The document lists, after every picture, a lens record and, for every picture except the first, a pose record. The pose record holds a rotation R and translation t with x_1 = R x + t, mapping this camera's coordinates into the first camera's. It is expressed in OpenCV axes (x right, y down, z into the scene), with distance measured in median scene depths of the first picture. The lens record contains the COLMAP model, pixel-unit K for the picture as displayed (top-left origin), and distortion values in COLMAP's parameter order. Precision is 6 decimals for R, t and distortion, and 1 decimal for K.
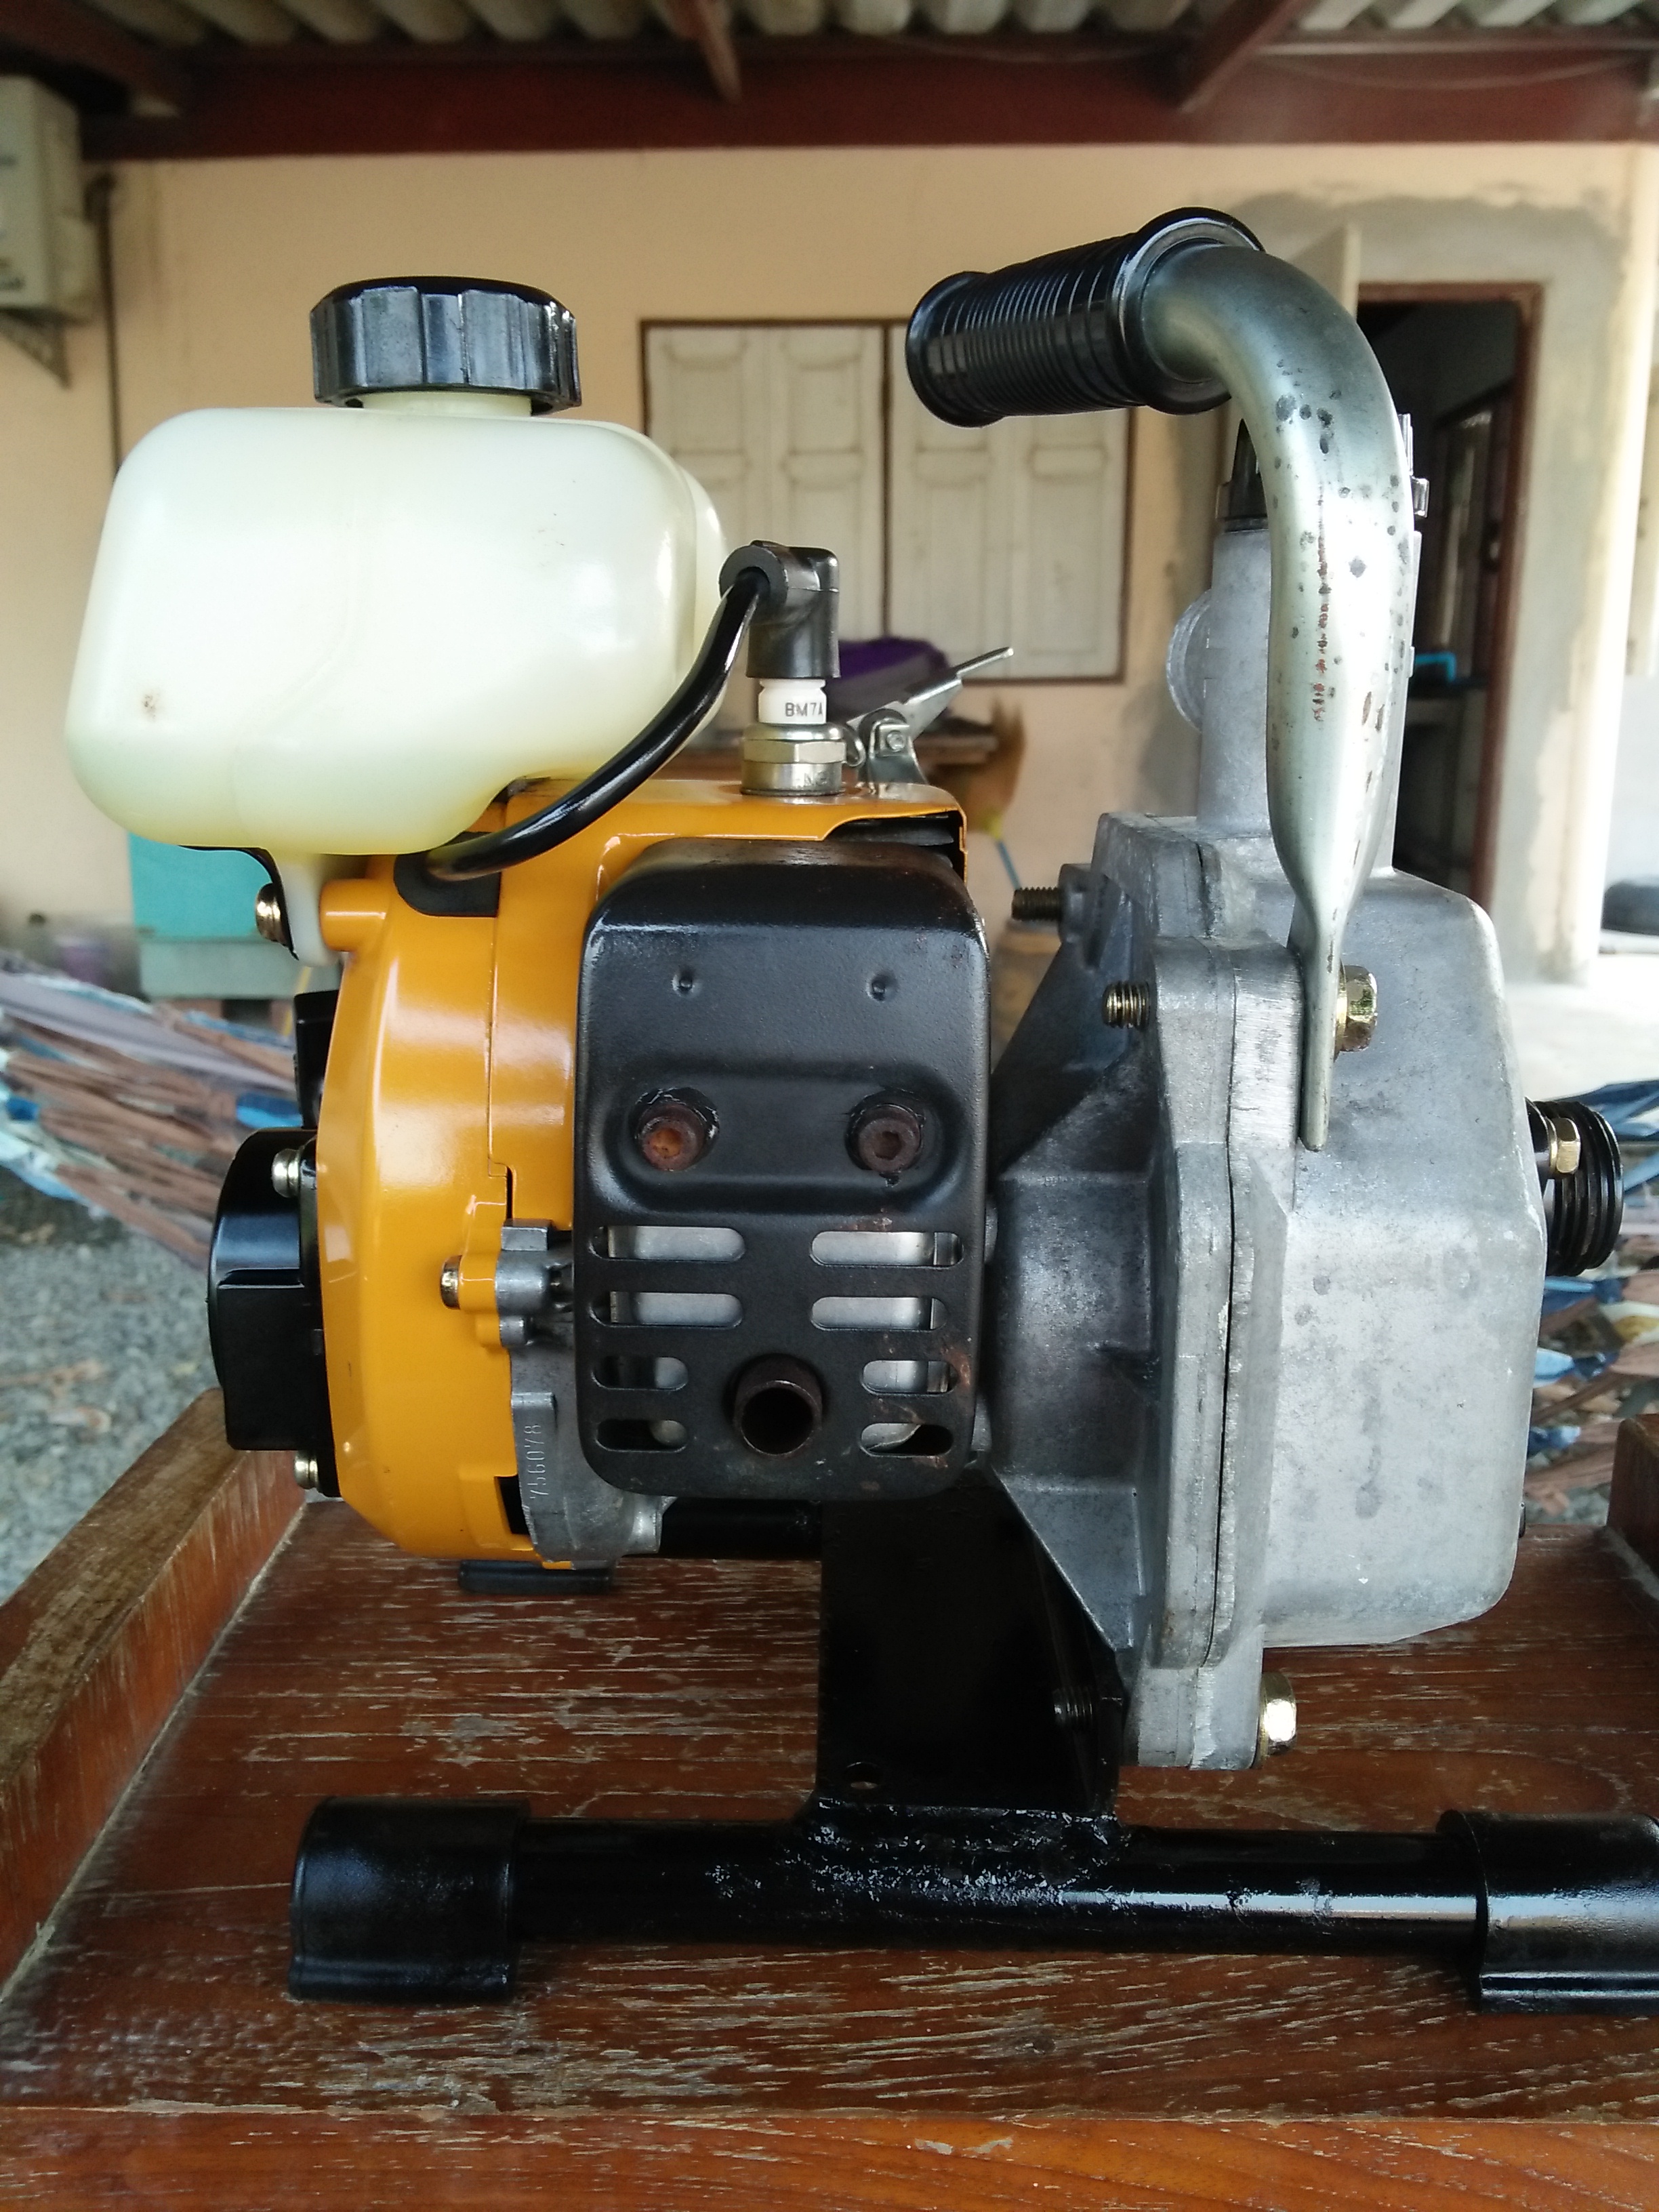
lens RADIAL K [[1842.9, 0, 876.9], [0, 1842.9, 1056.2], [0, 0, 1]] dist [0.064638, -0.093326]
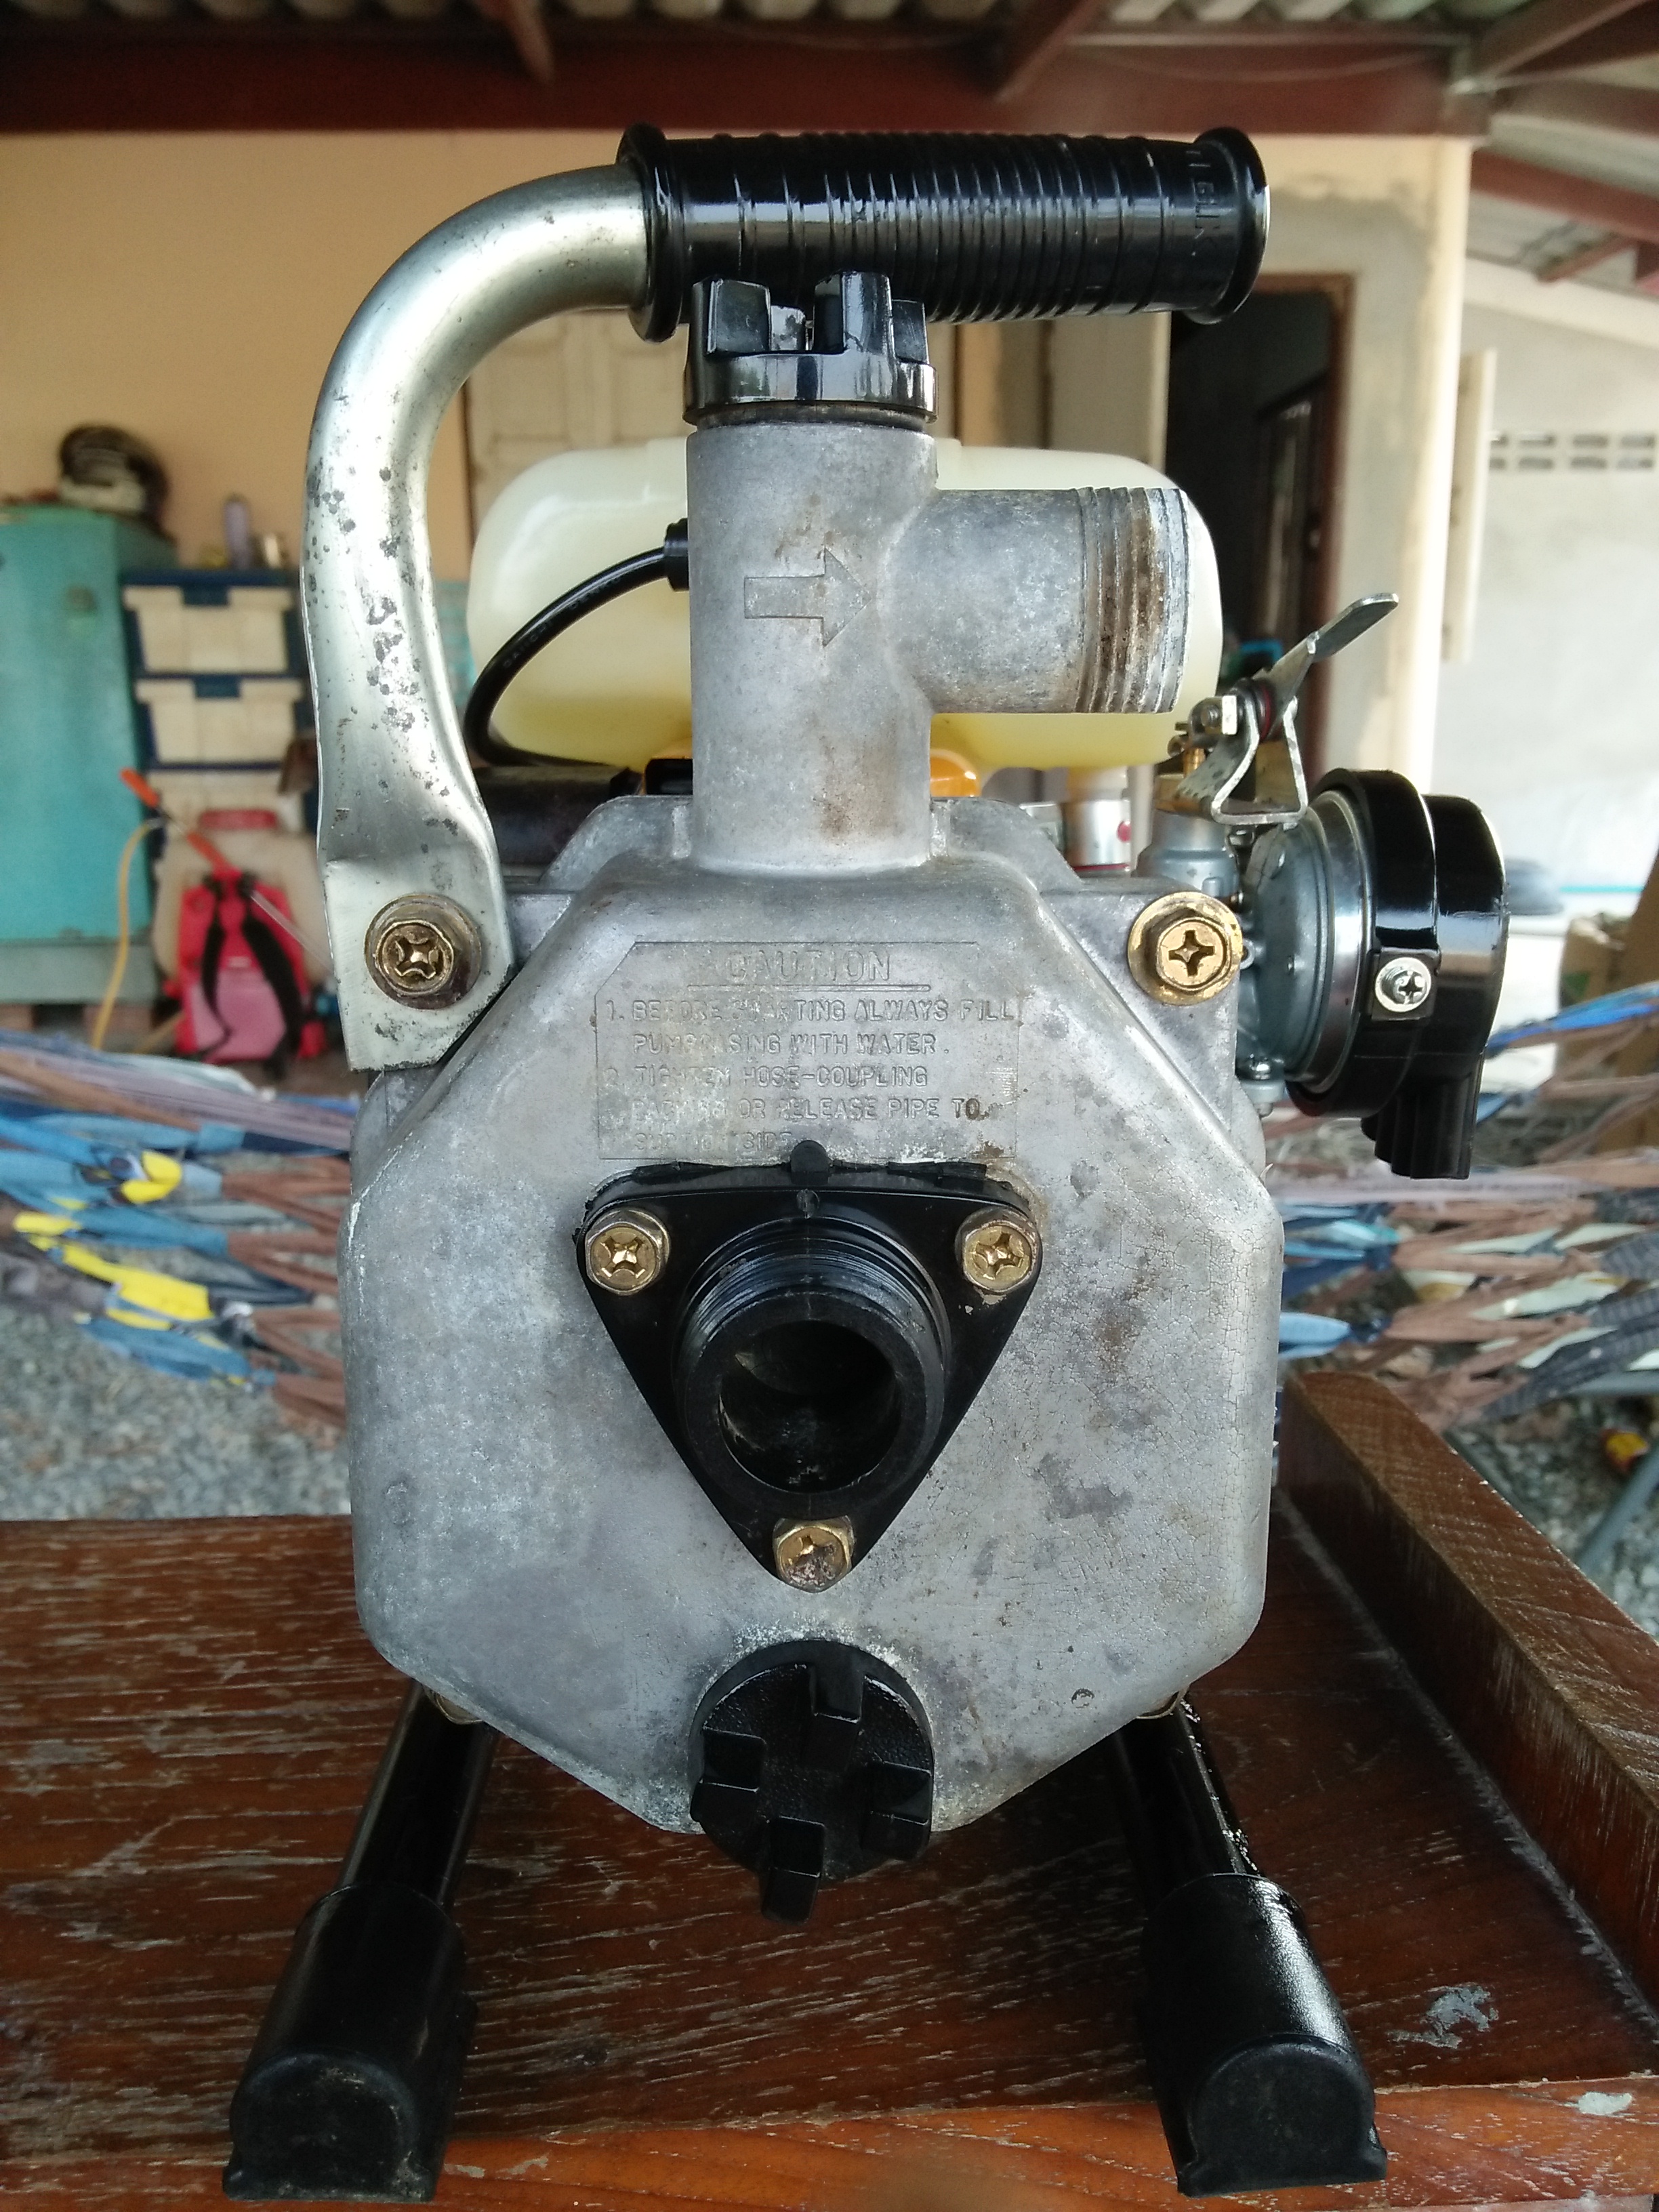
lens RADIAL K [[1842.9, 0, 873.2], [0, 1842.9, 1058.6], [0, 0, 1]] dist [0.064638, -0.093326]
pose [[0.996960, -0.023939, 0.074141, 0.137951], [0.023554, 0.999704, 0.006063, 0.015056], [-0.074264, -0.004298, 0.997229, 0.033592]]
